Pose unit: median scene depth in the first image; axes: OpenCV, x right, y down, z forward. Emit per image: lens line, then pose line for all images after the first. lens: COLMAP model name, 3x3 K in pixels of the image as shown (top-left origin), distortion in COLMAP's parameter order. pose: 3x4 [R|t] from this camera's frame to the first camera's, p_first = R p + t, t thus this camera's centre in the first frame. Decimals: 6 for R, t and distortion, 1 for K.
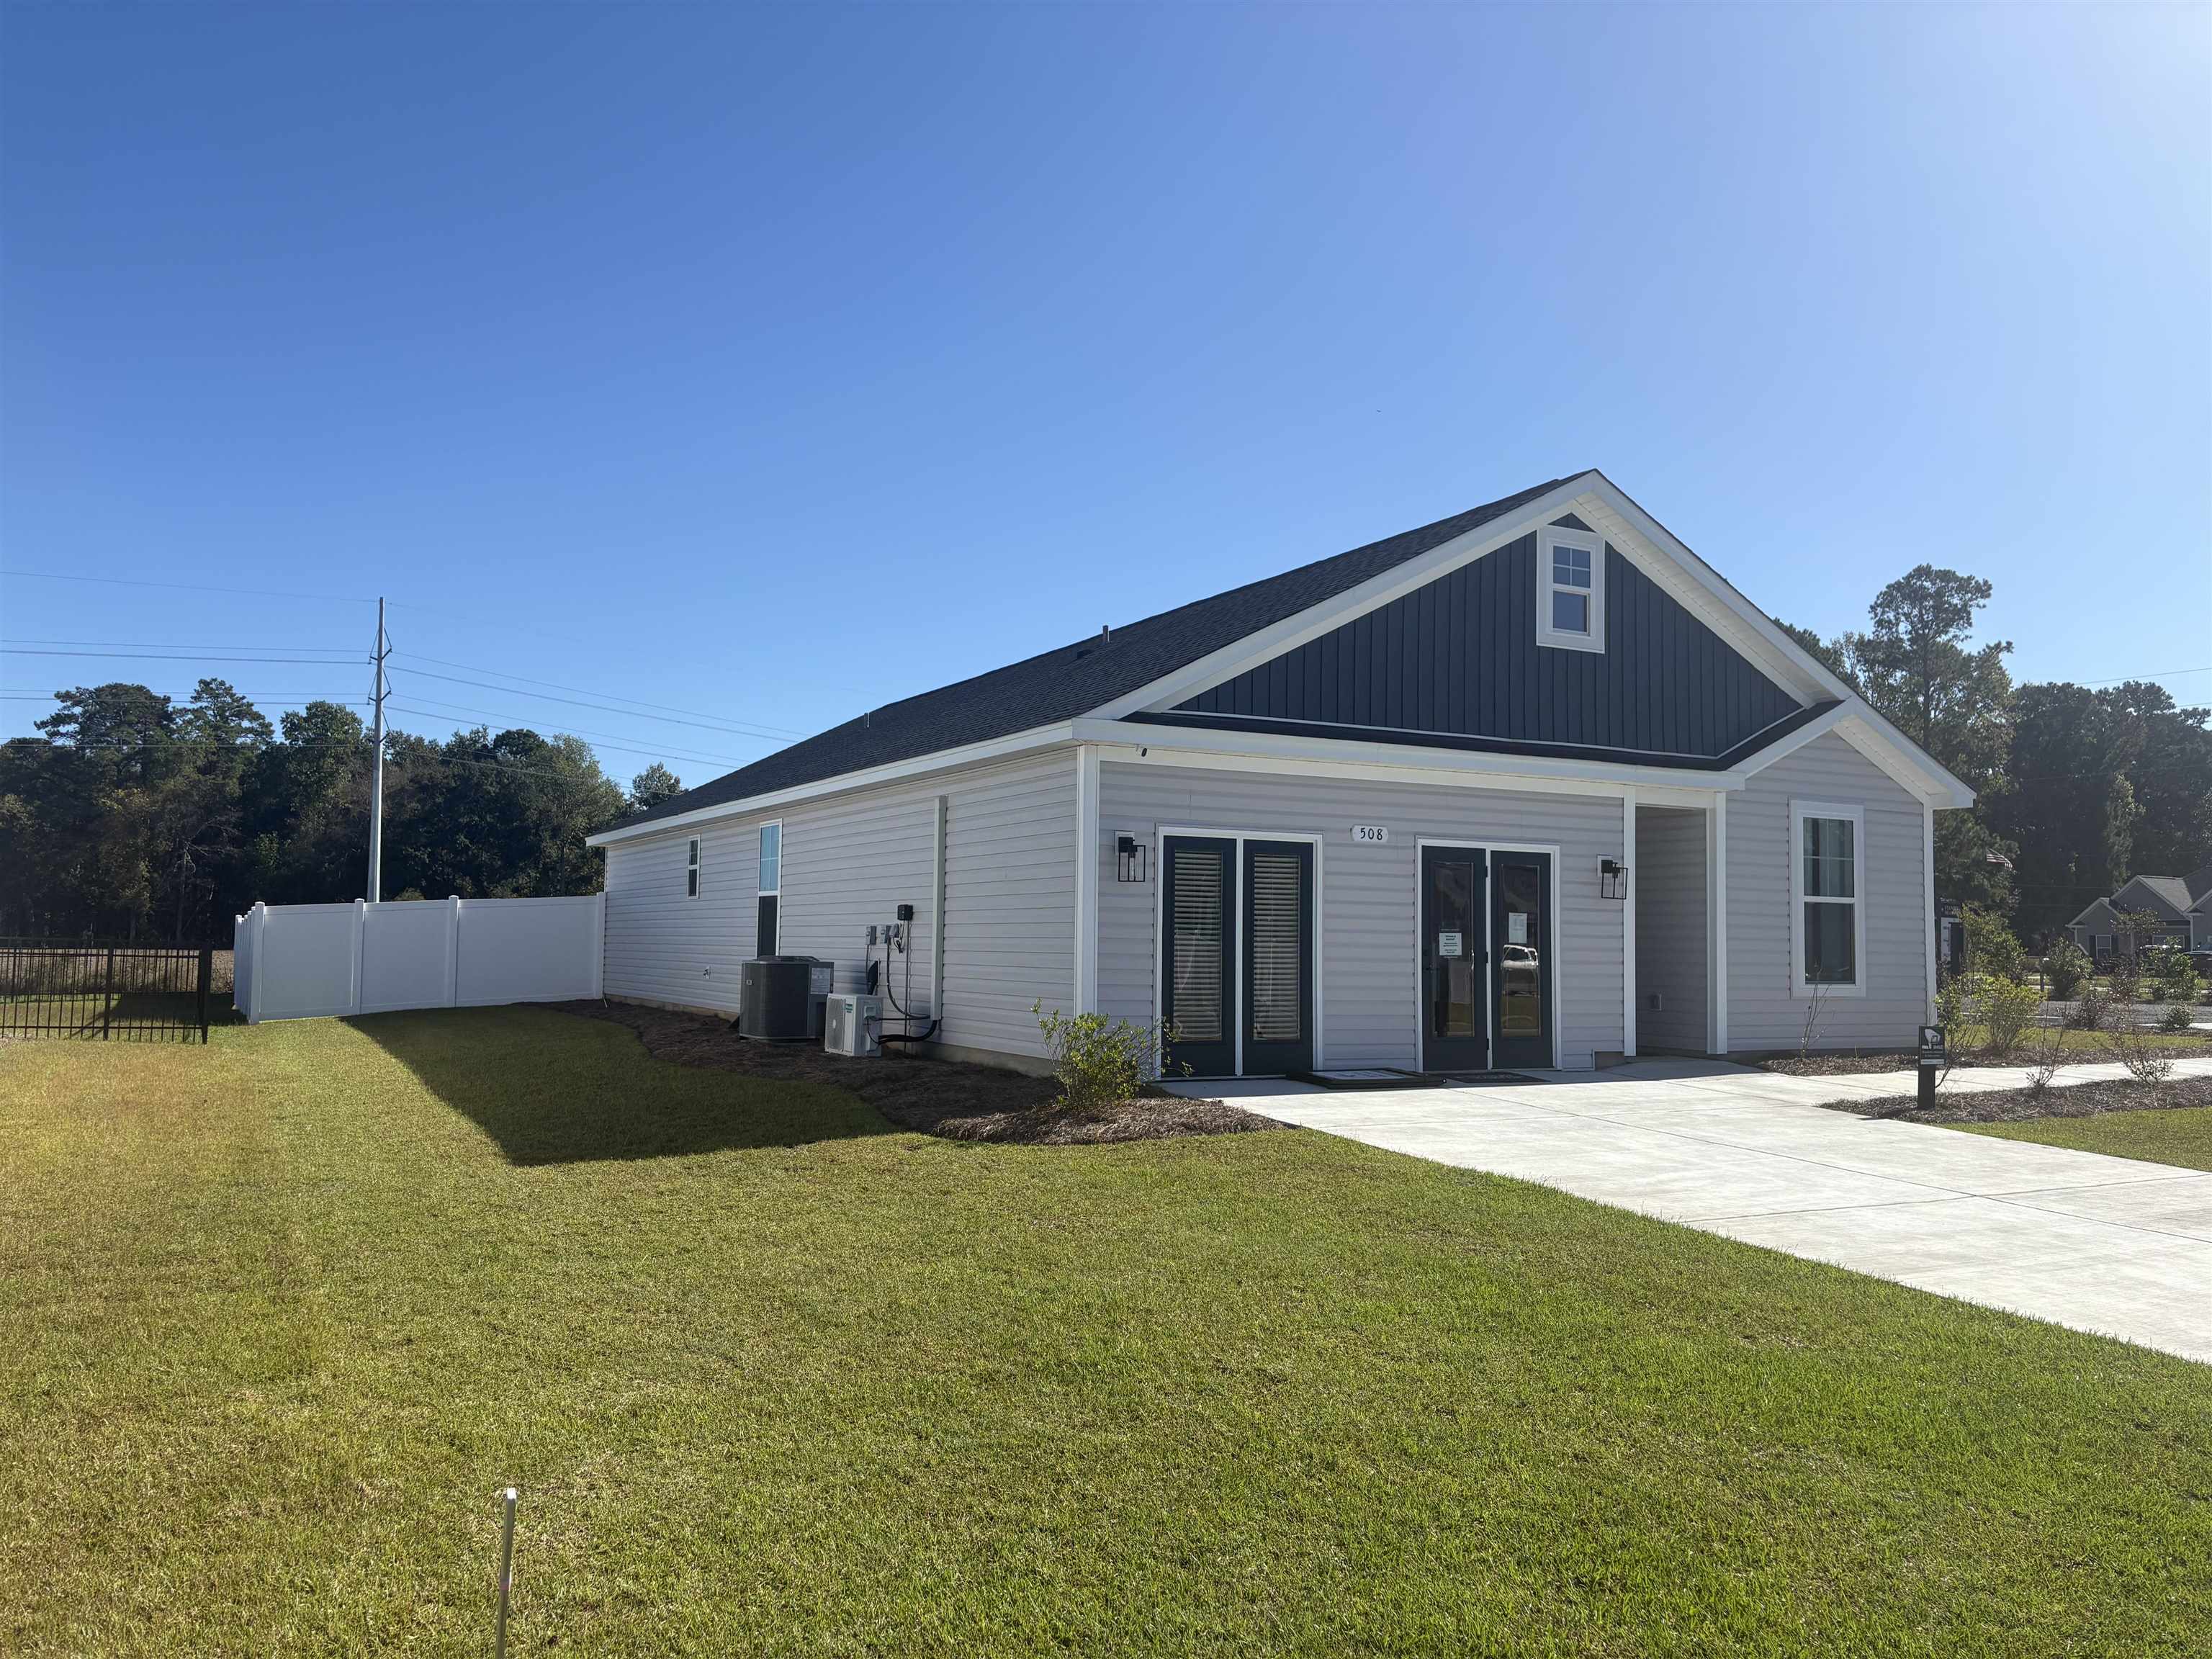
lens RADIAL K [[1674.3, 0, 1106.0], [0, 1674.3, 829.5], [0, 0, 1]] dist [-0.025706, -0.000326]
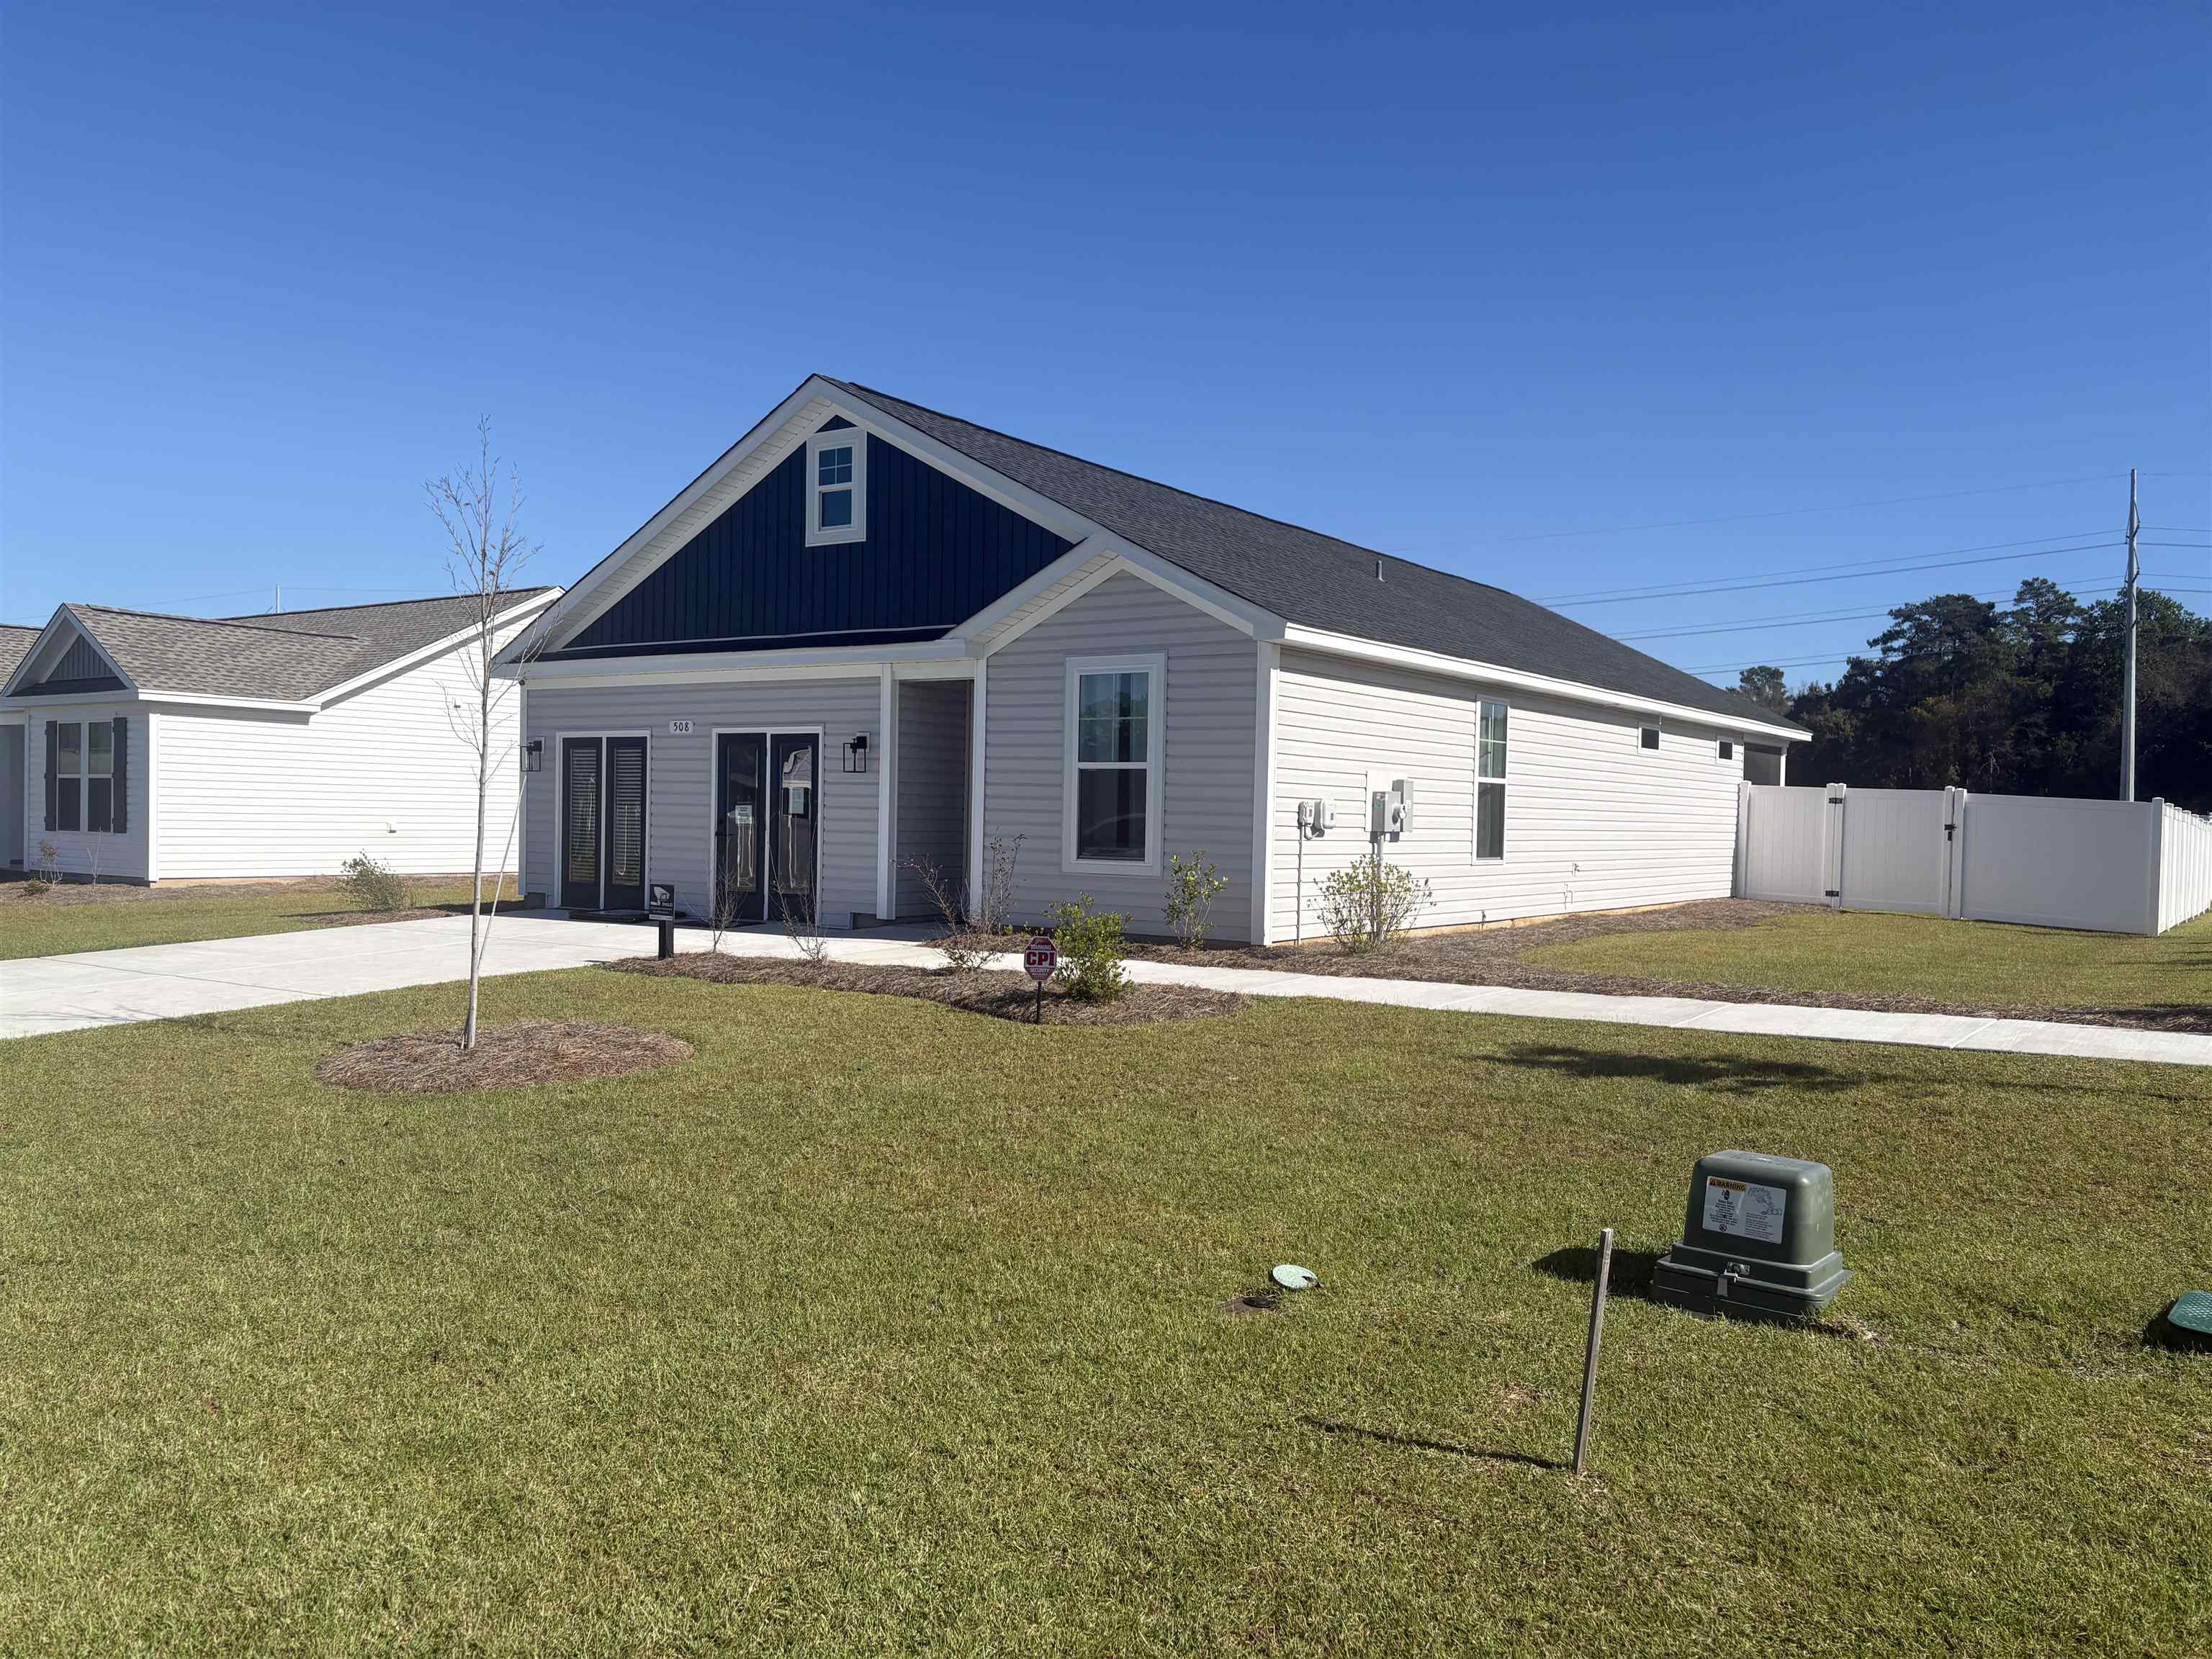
lens RADIAL K [[1631.7, 0, 1107.6], [0, 1631.7, 859.0], [0, 0, 1]] dist [0.041652, 0.000185]
pose [[0.493167, 0.017748, -0.869753, 1.278102], [0.048551, 0.997672, 0.047888, 0.053776], [0.868579, -0.065844, 0.491158, 0.608645]]
